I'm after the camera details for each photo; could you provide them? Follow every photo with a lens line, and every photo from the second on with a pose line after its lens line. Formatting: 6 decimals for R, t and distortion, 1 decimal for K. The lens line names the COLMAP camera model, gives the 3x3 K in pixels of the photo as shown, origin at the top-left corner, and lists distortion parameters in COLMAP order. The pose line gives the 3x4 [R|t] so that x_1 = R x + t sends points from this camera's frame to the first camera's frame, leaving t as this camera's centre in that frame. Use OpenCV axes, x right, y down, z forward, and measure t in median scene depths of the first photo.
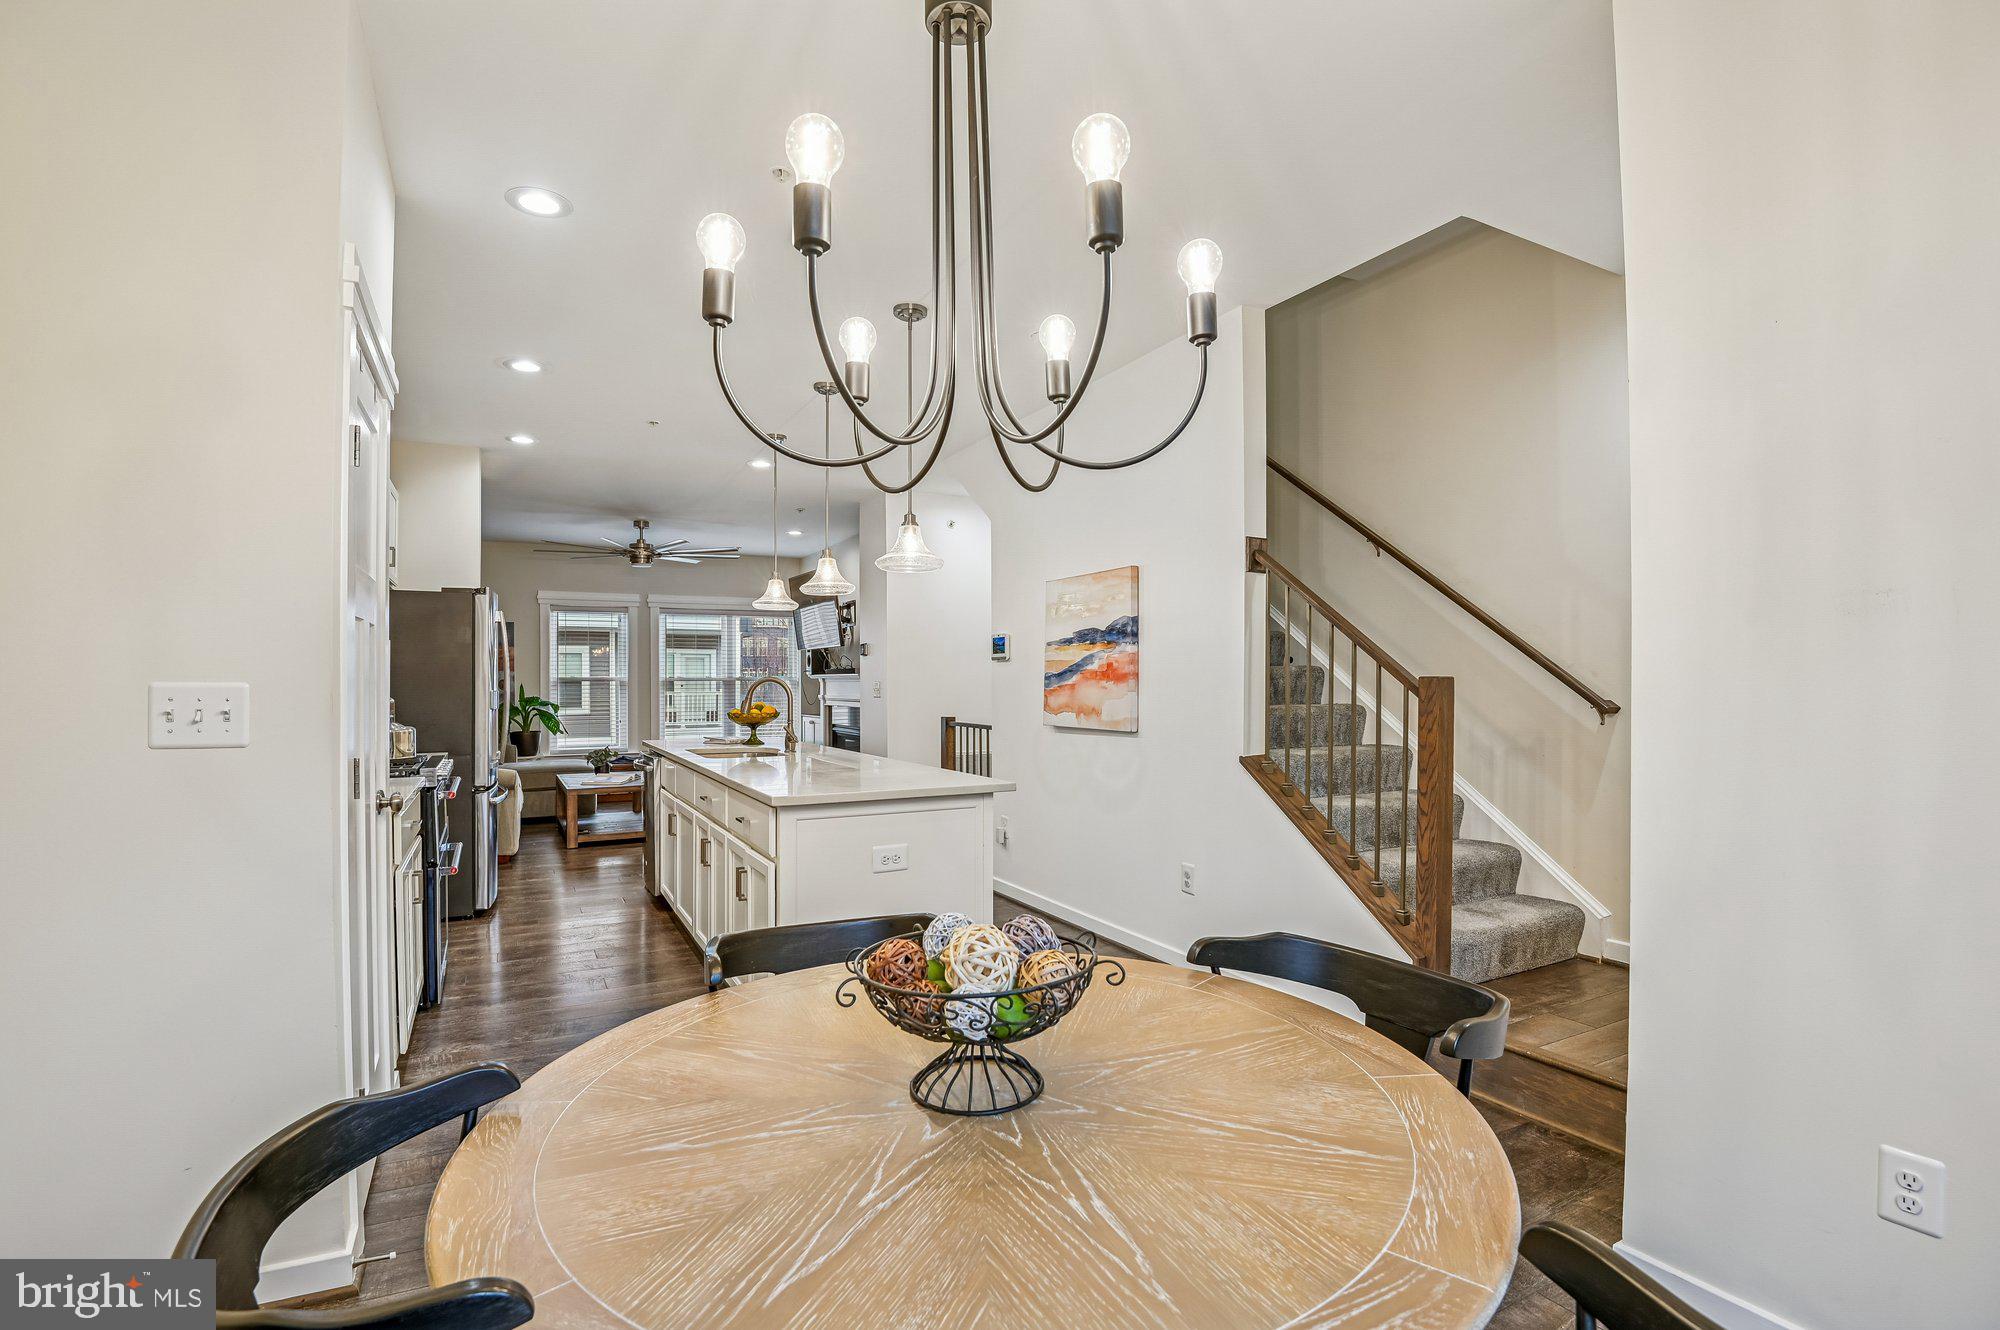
lens RADIAL K [[945.6, 0, 999.5], [0, 945.6, 672.2], [0, 0, 1]] dist [-0.003403, -0.000387]
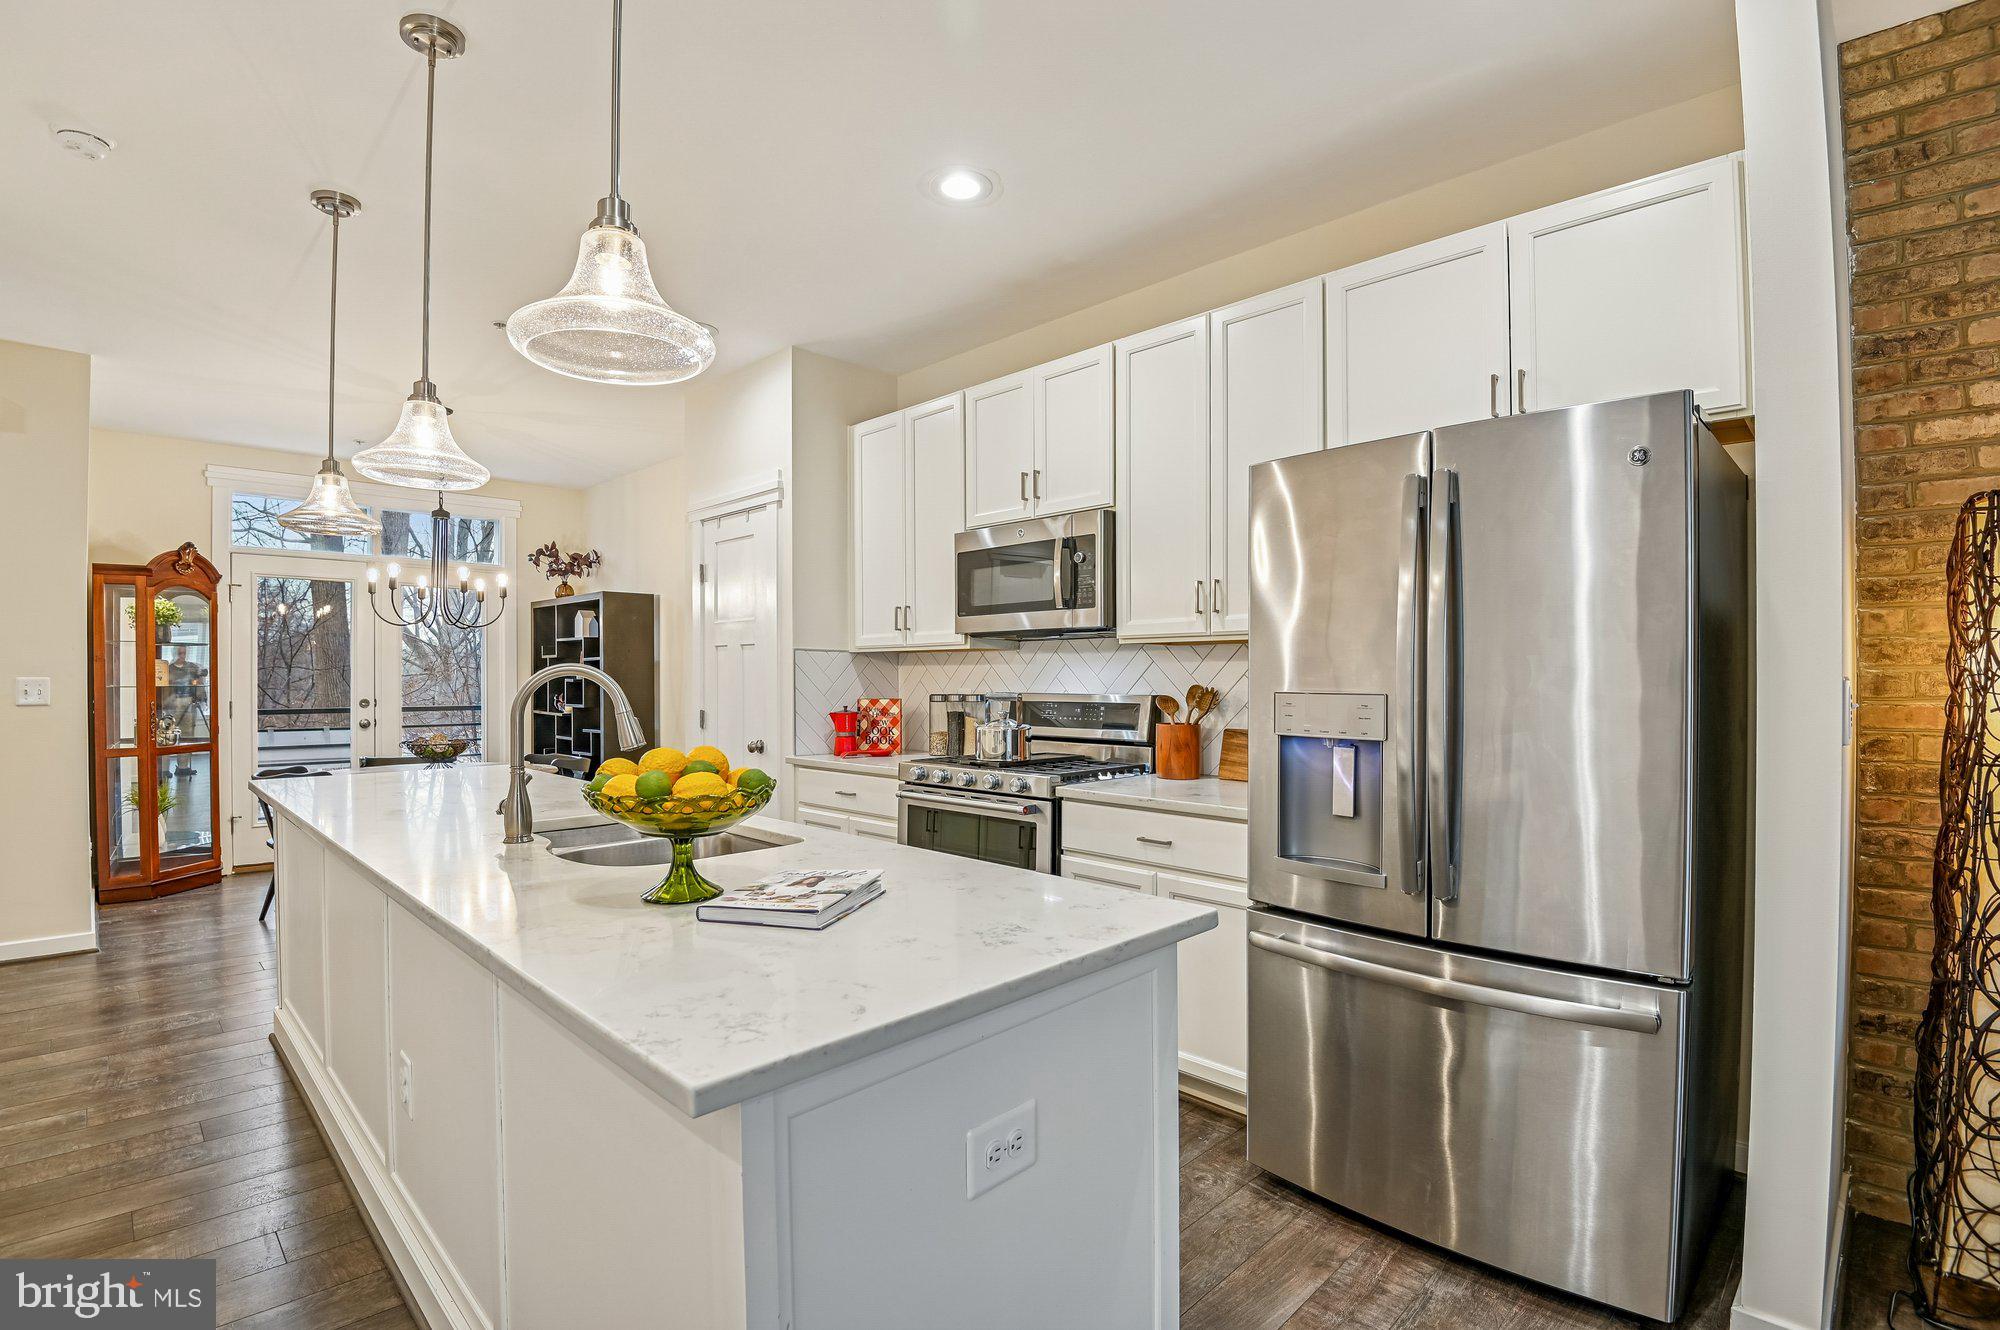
lens RADIAL K [[923.3, 0, 995.5], [0, 923.3, 678.6], [0, 0, 1]] dist [0.001830, -0.024818]
pose [[-0.950397, 0.006490, -0.310971, -0.266100], [0.008733, 0.999945, -0.005822, 0.013882], [0.310916, -0.008249, -0.950402, 1.299282]]
